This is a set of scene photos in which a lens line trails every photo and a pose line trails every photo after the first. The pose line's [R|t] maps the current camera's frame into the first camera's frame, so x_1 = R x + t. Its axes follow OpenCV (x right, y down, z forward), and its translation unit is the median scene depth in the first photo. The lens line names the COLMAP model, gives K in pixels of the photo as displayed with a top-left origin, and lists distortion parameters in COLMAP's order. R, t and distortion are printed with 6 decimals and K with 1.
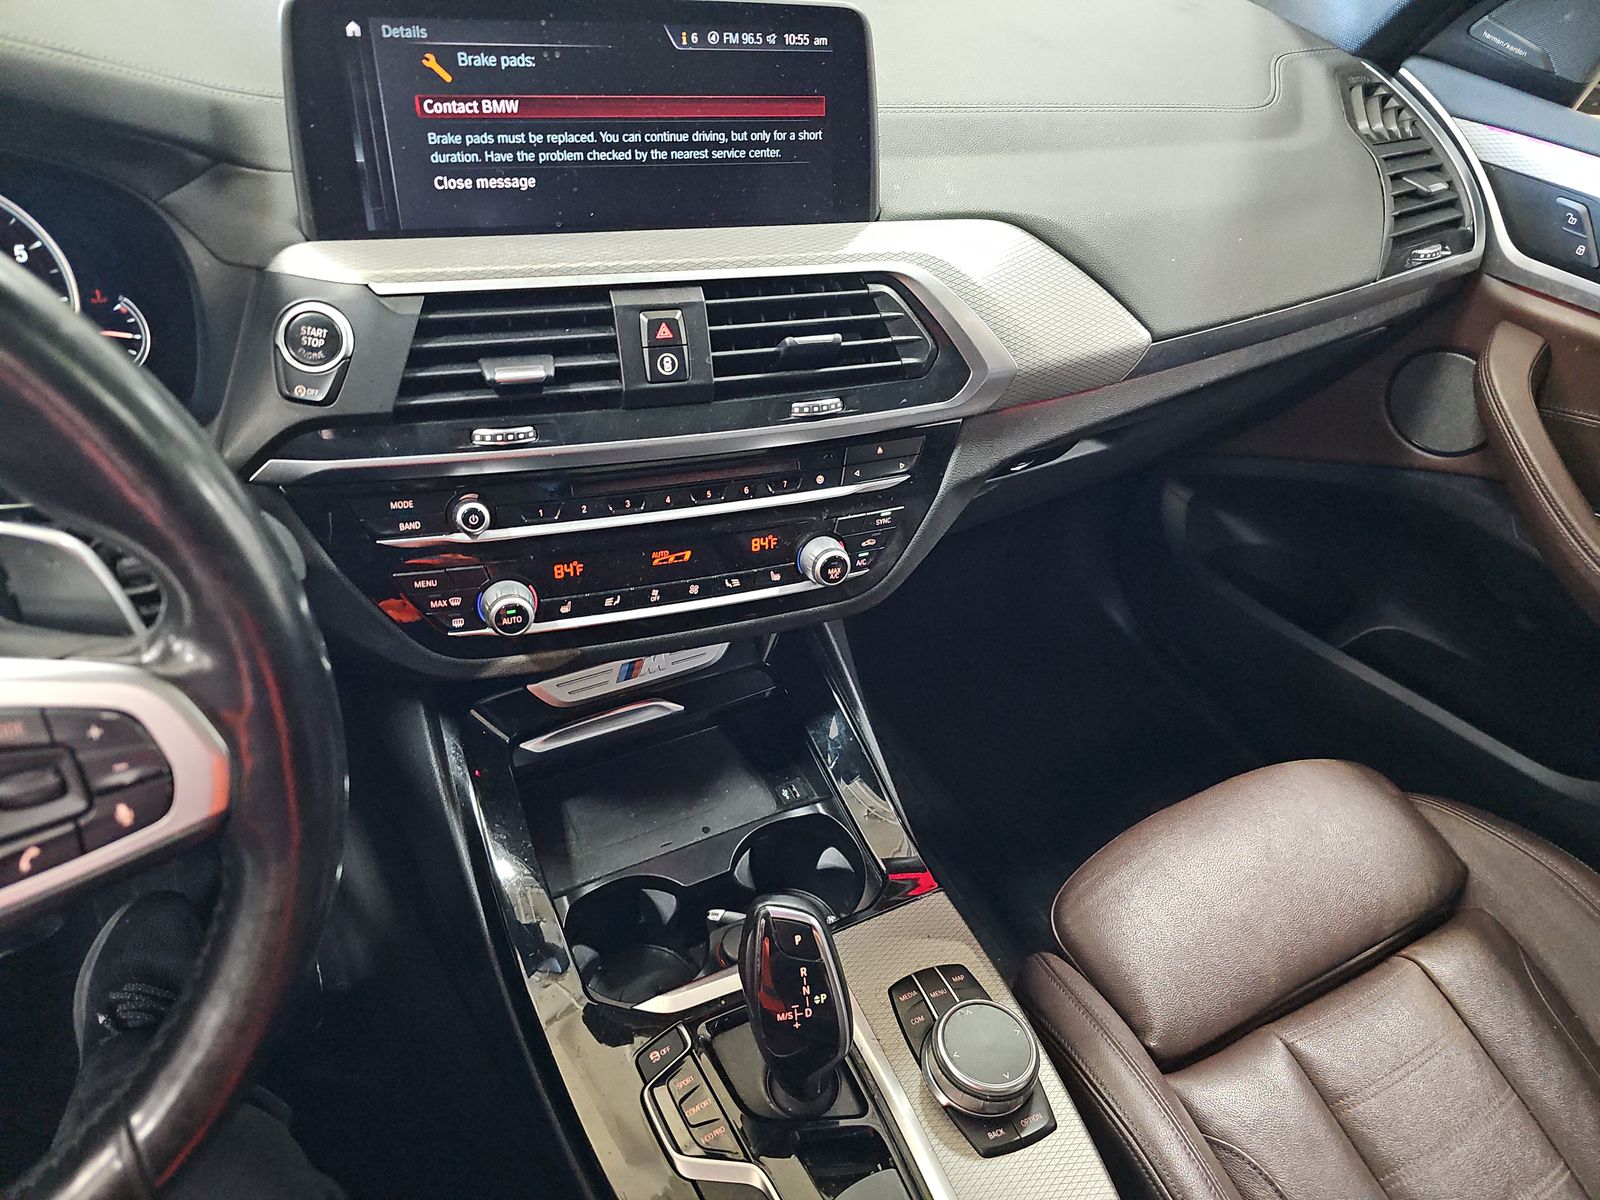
lens RADIAL K [[1026.0, 0, 798.3], [0, 1026.0, 576.1], [0, 0, 1]] dist [0.040156, -0.024734]
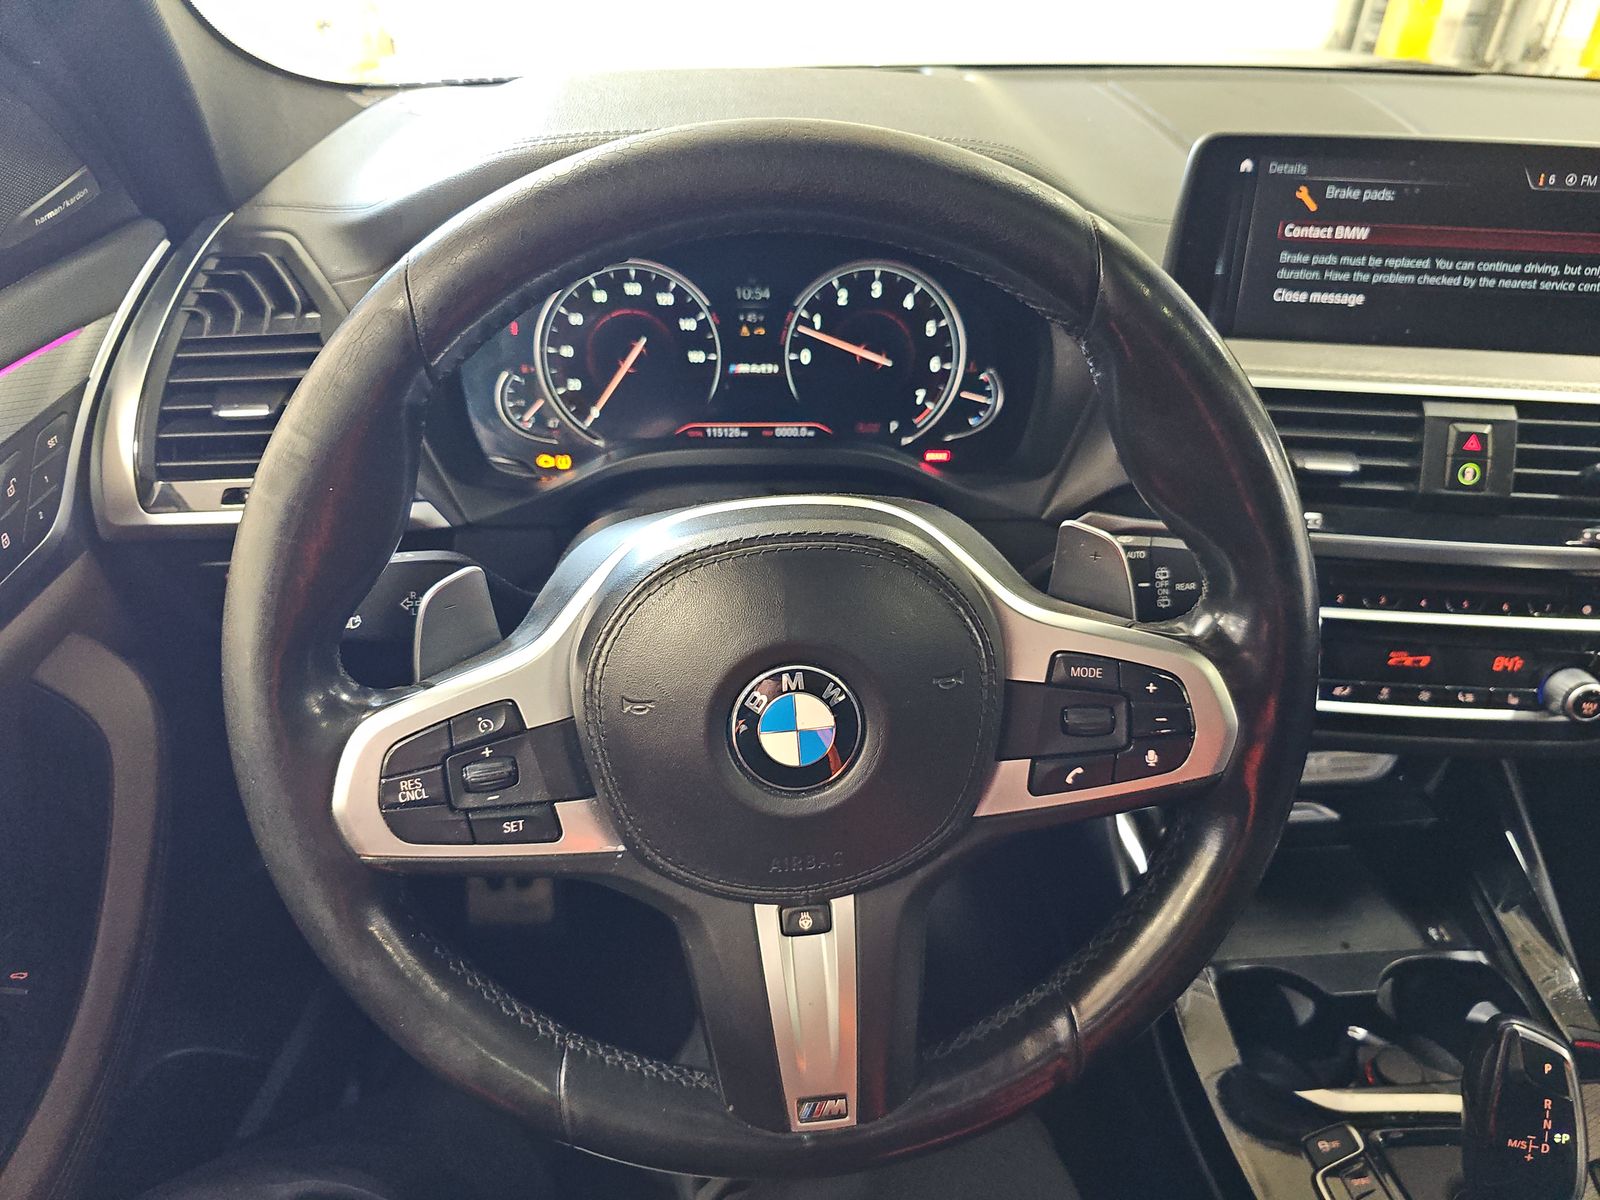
lens RADIAL K [[1054.1, 0, 800.0], [0, 1054.1, 600.0], [0, 0, 1]] dist [0.040082, -0.027135]
pose [[0.930432, 0.163551, -0.327944, -0.390120], [-0.196374, 0.978072, -0.069366, 0.128918], [0.309408, 0.128940, 0.942147, -0.214625]]
